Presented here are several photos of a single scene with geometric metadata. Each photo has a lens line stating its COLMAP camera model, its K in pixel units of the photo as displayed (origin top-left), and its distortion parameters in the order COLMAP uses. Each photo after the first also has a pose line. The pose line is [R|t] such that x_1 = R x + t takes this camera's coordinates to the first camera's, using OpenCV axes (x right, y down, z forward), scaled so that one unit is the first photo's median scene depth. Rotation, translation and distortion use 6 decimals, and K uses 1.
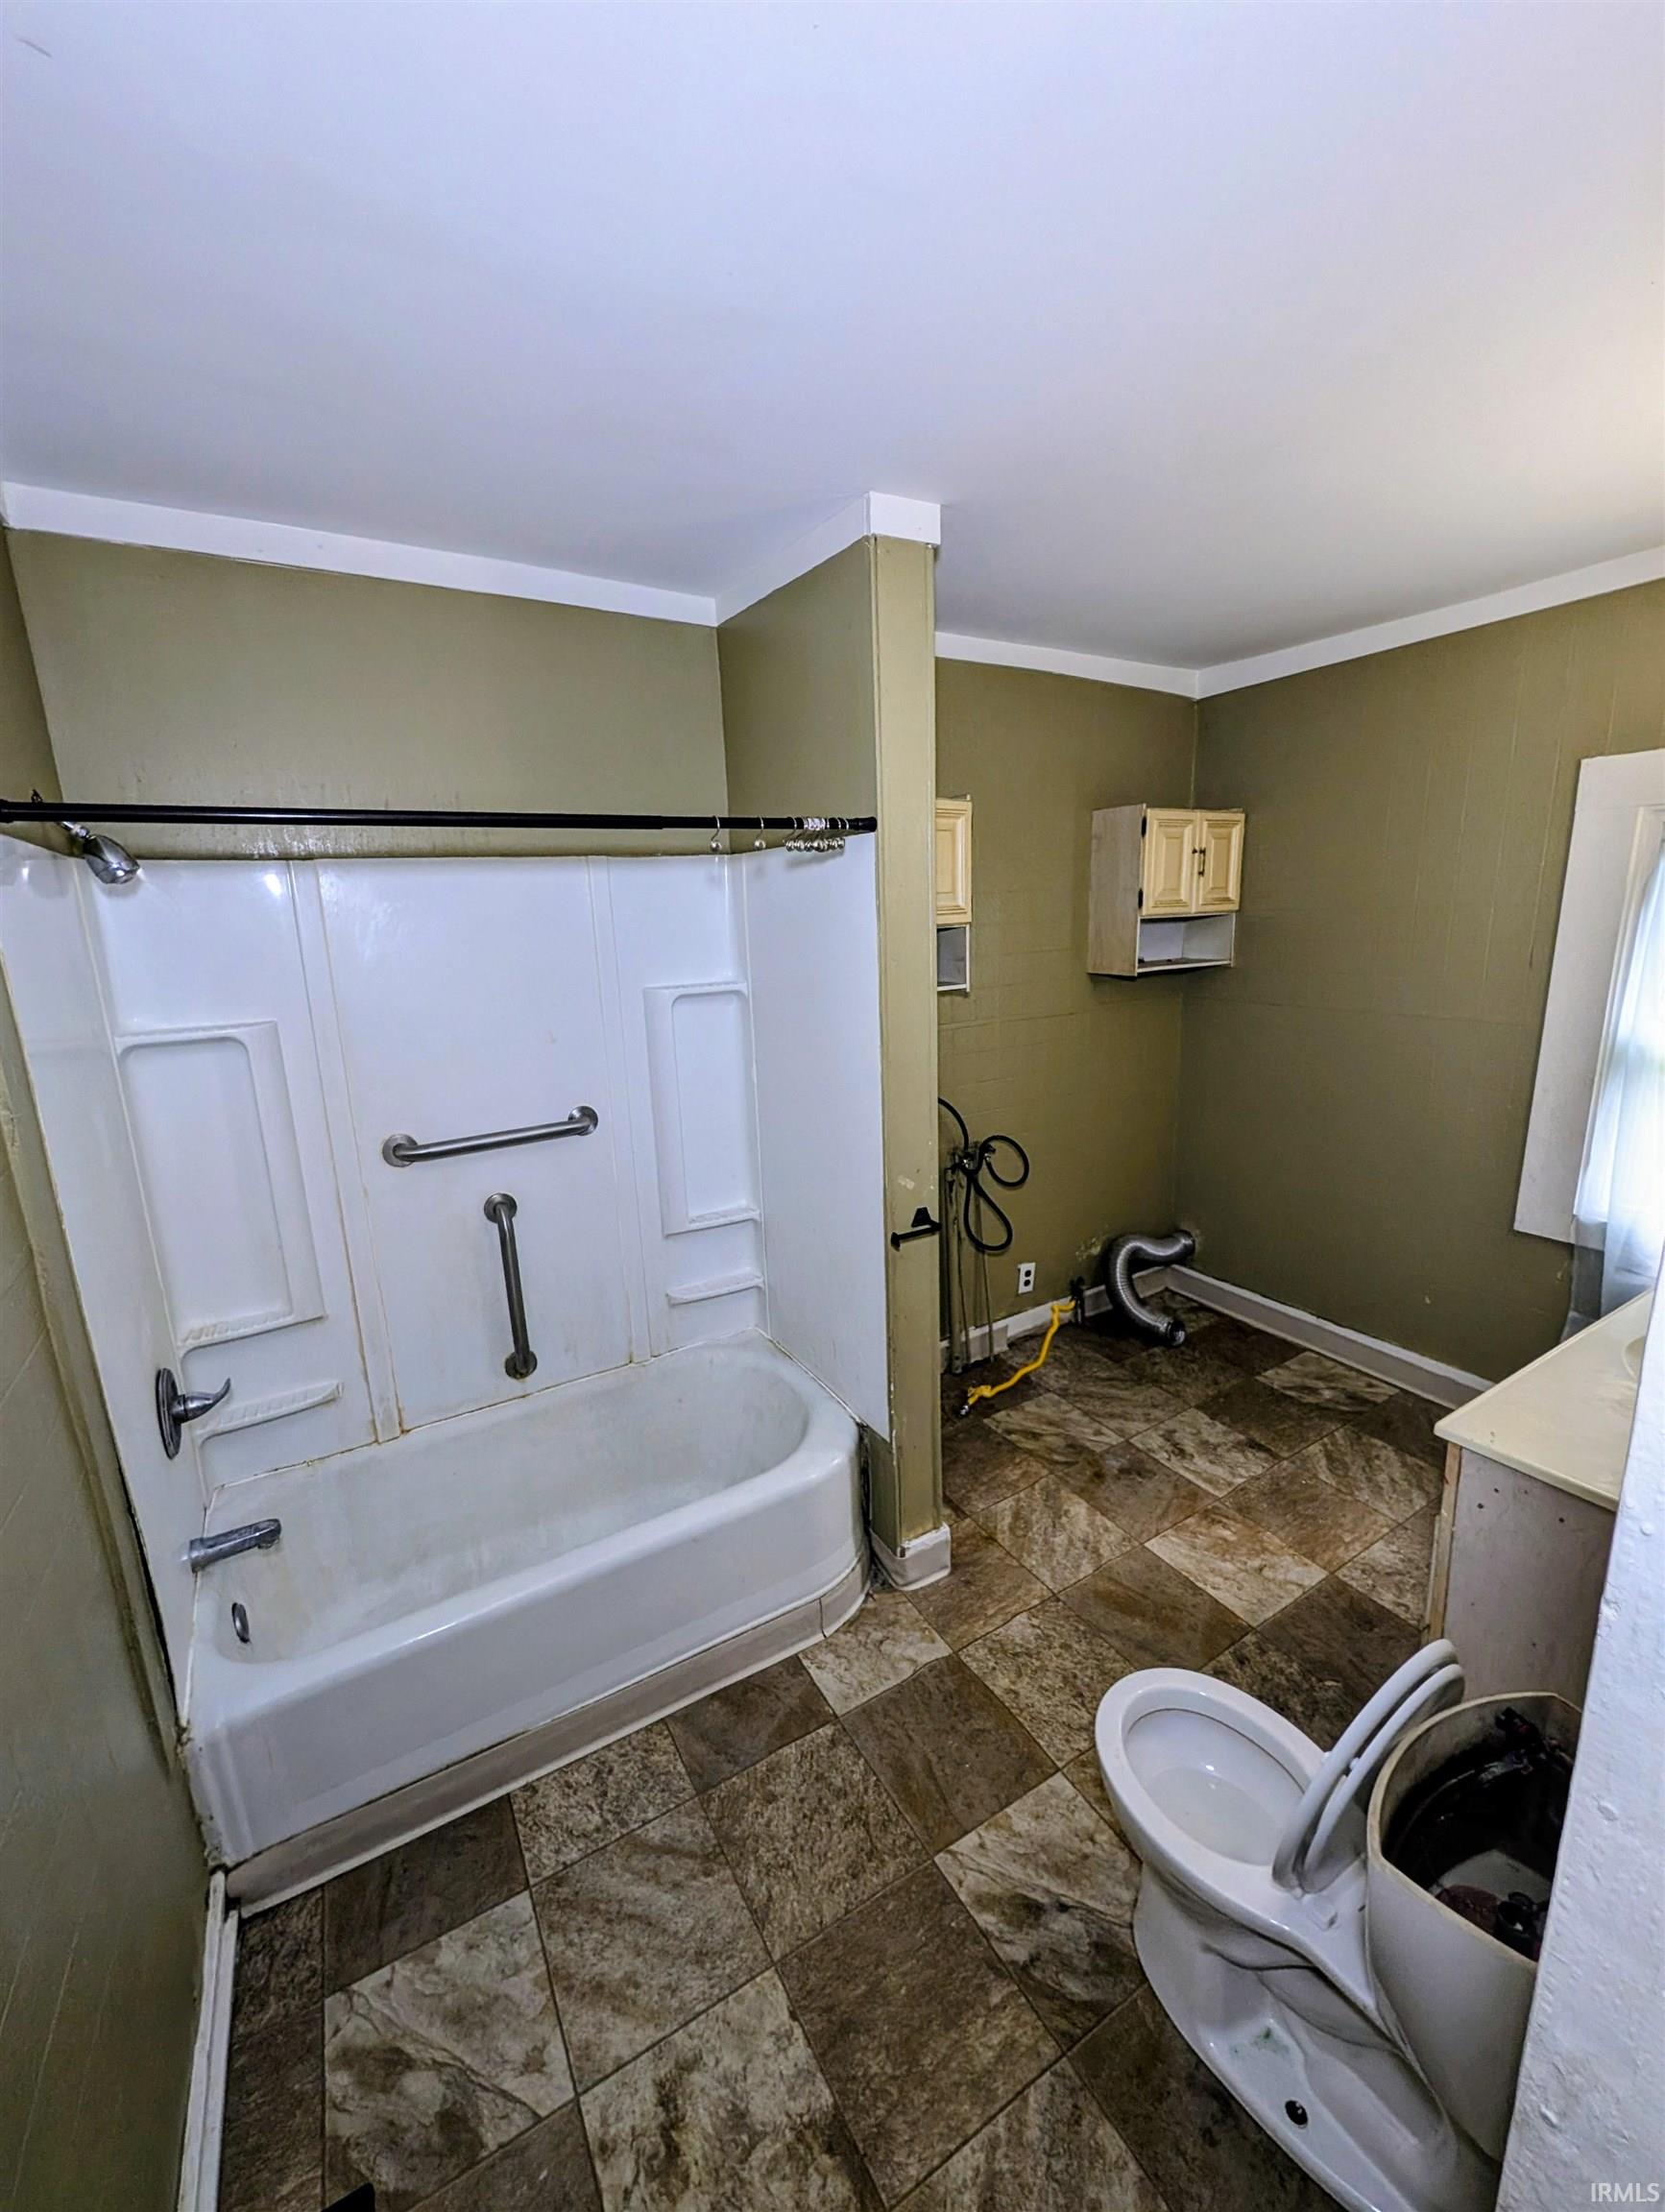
lens RADIAL K [[856.8, 0, 840.2], [0, 856.8, 1100.9], [0, 0, 1]] dist [-0.000811, 0.000257]
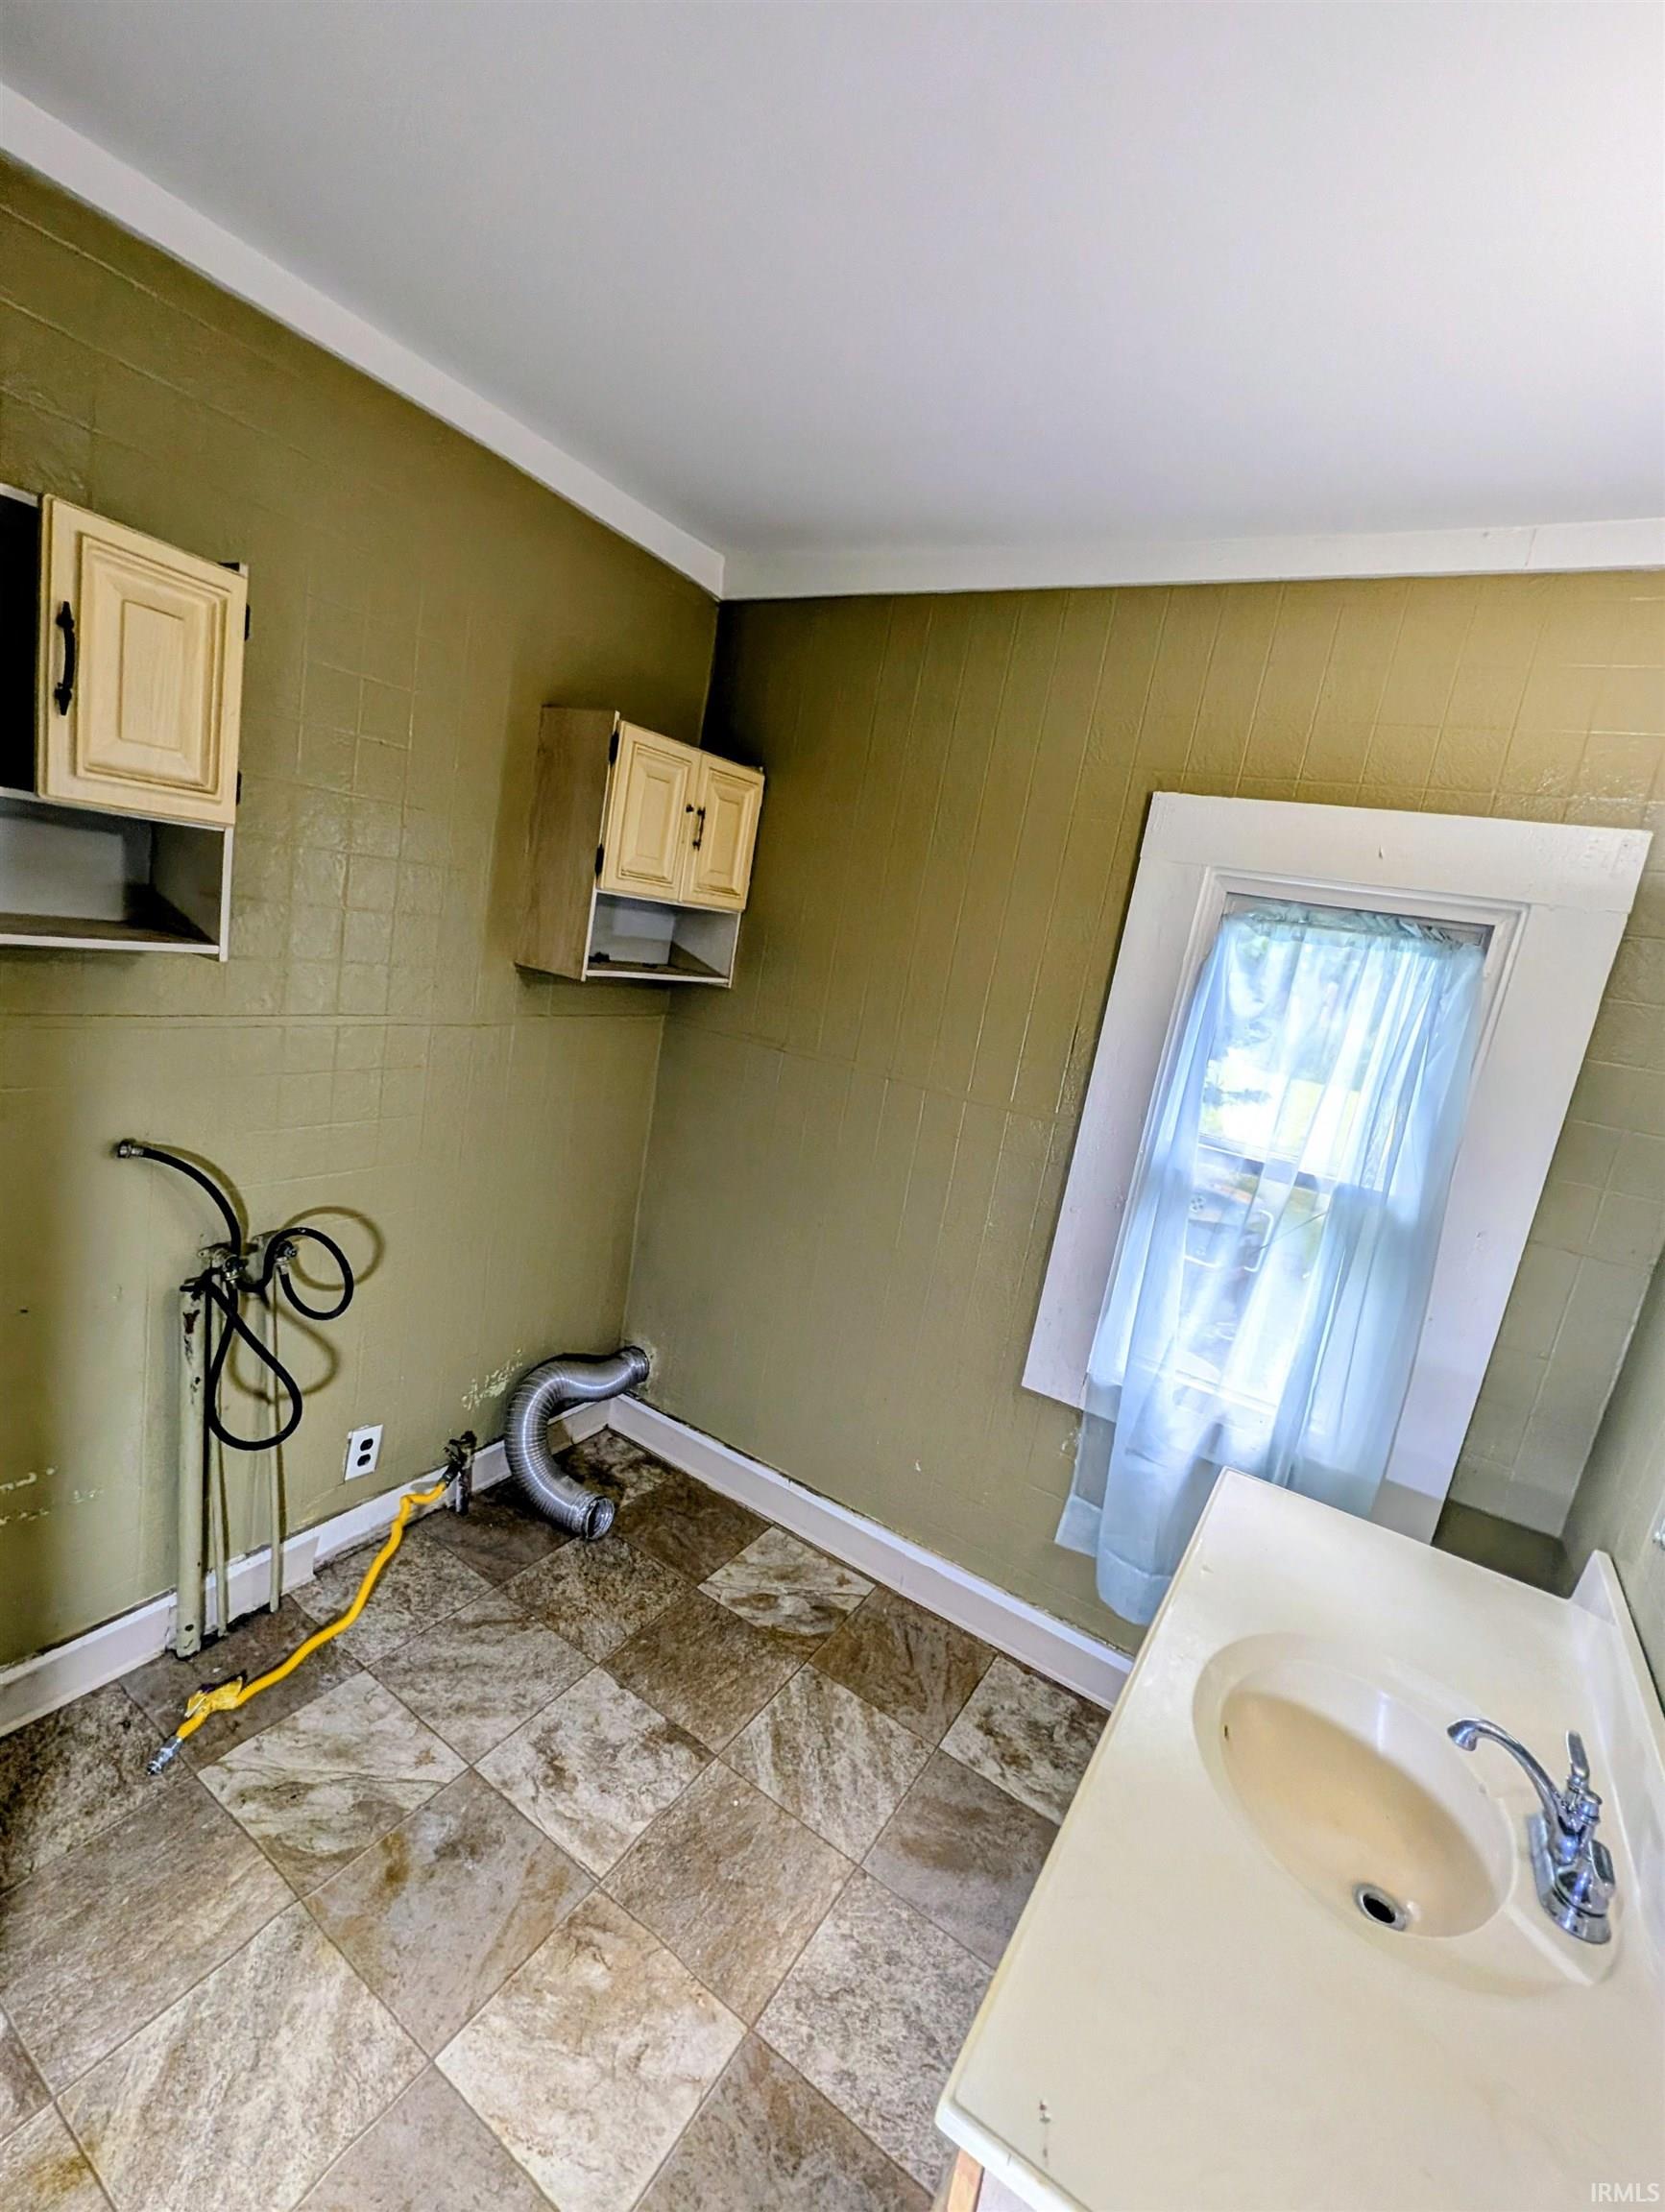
lens RADIAL K [[943.2, 0, 822.5], [0, 943.2, 1103.2], [0, 0, 1]] dist [-0.000834, 0.000034]
pose [[0.875049, 0.091651, 0.475278, 0.187295], [-0.093559, 0.995419, -0.019700, -0.061278], [-0.474906, -0.027228, 0.879615, 0.315976]]
